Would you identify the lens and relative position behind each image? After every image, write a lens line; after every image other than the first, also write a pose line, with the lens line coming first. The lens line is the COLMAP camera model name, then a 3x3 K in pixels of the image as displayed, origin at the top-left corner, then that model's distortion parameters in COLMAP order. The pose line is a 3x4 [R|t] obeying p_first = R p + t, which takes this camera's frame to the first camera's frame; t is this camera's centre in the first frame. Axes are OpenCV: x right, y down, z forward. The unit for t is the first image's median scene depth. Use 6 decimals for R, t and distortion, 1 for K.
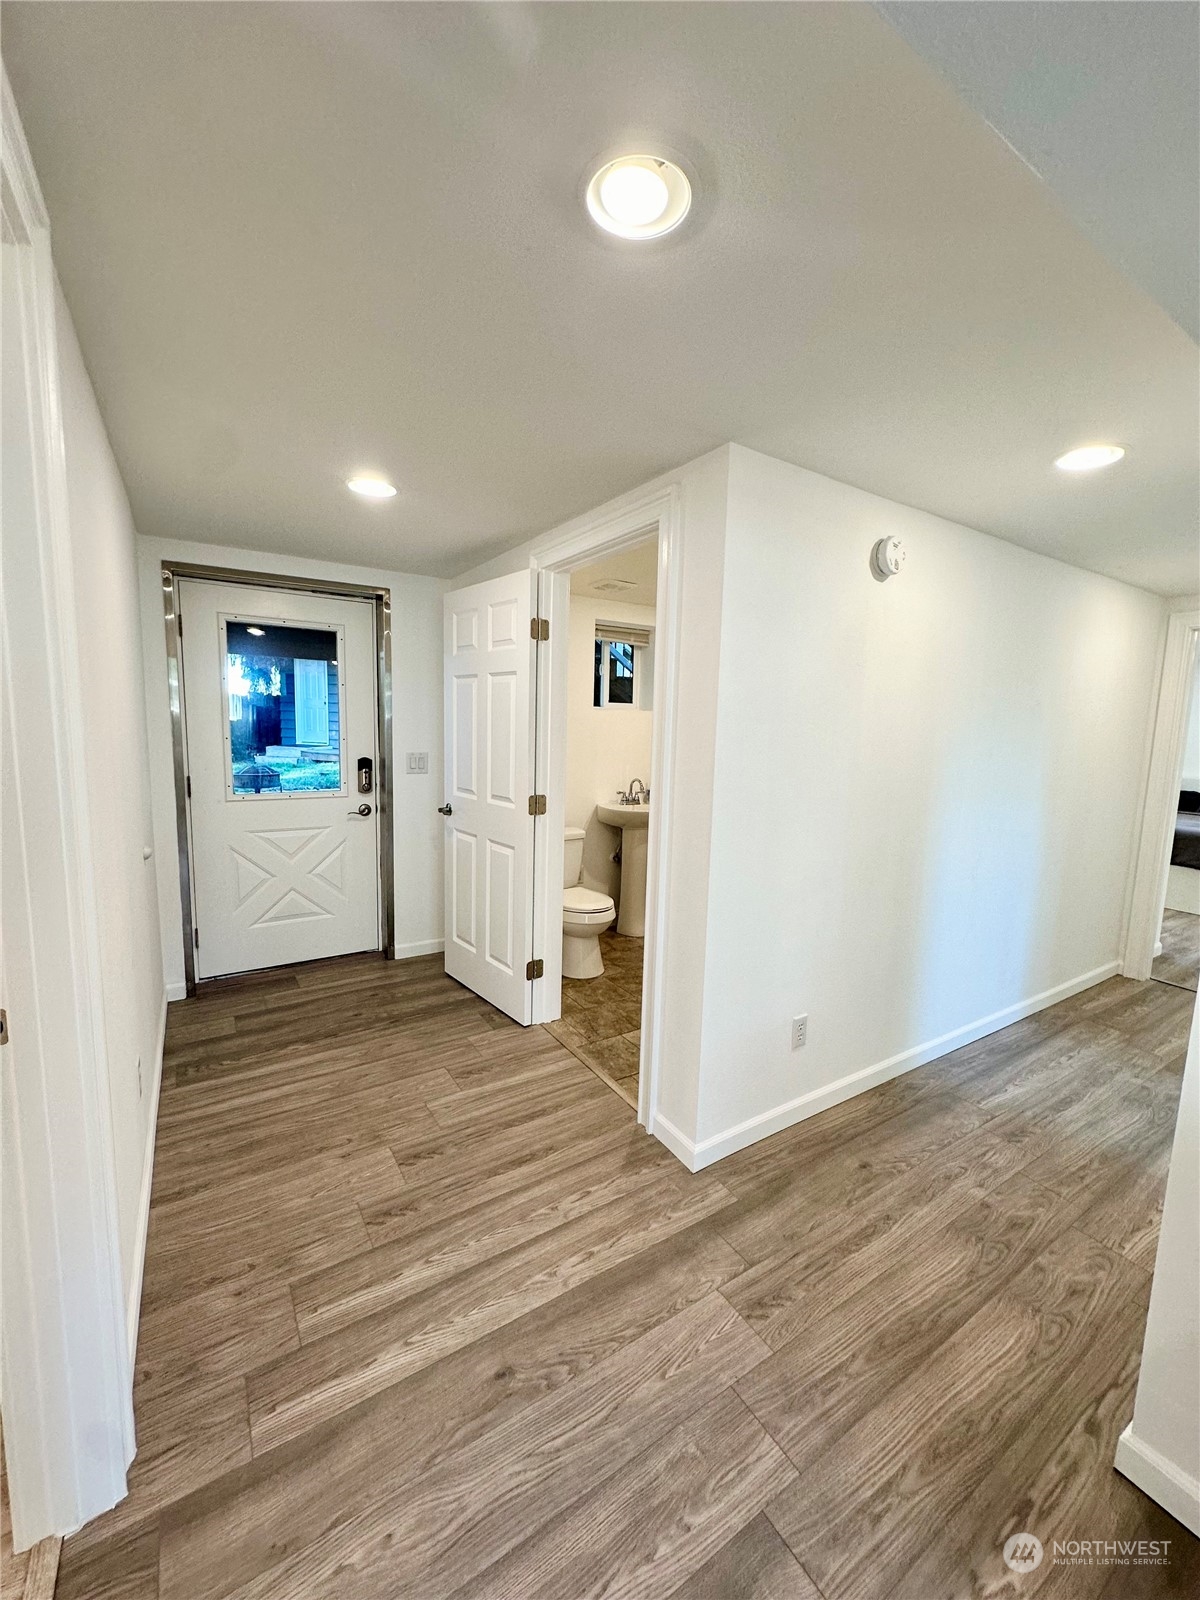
lens RADIAL K [[634.6, 0, 600.0], [0, 634.6, 800.0], [0, 0, 1]] dist [0.001075, 0.000092]
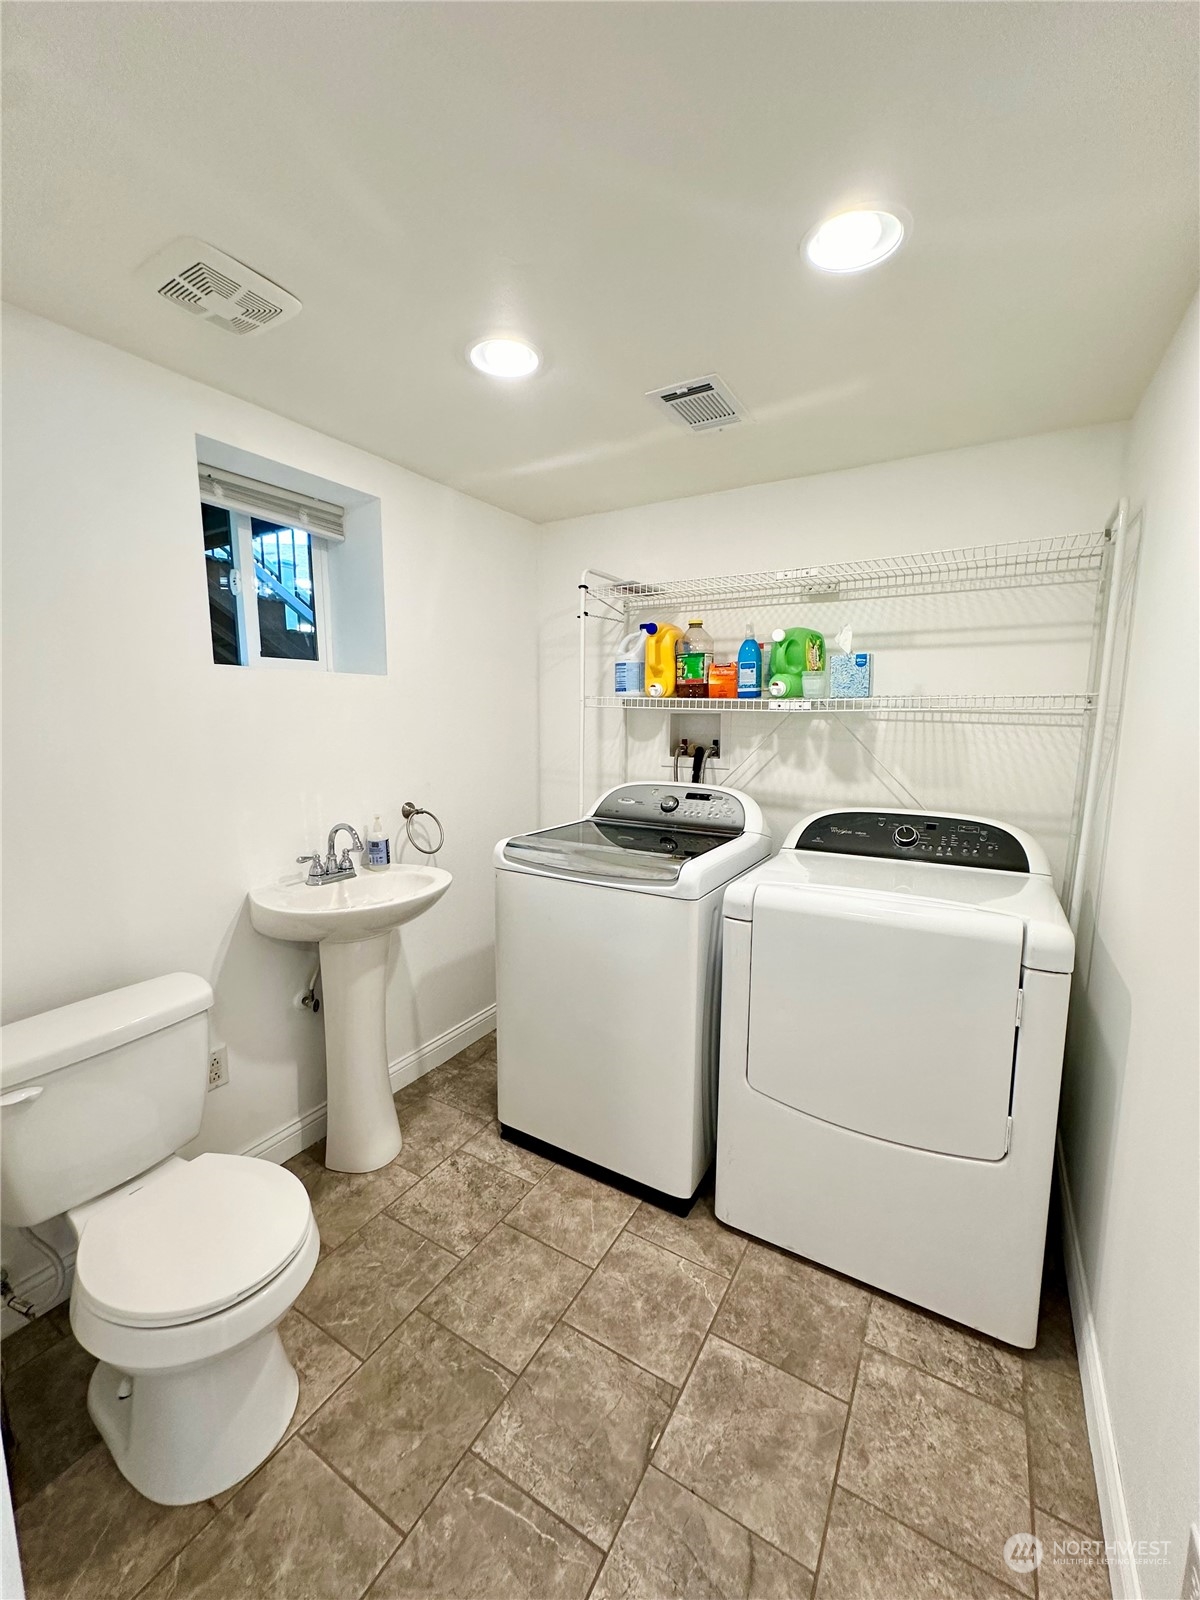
lens RADIAL K [[634.6, 0, 600.0], [0, 634.6, 800.0], [0, 0, 1]] dist [0.001075, 0.000092]
pose [[0.895943, -0.082300, 0.436477, 0.025141], [0.072616, 0.996603, 0.038858, -0.053448], [-0.438192, -0.003120, 0.898876, 0.499777]]
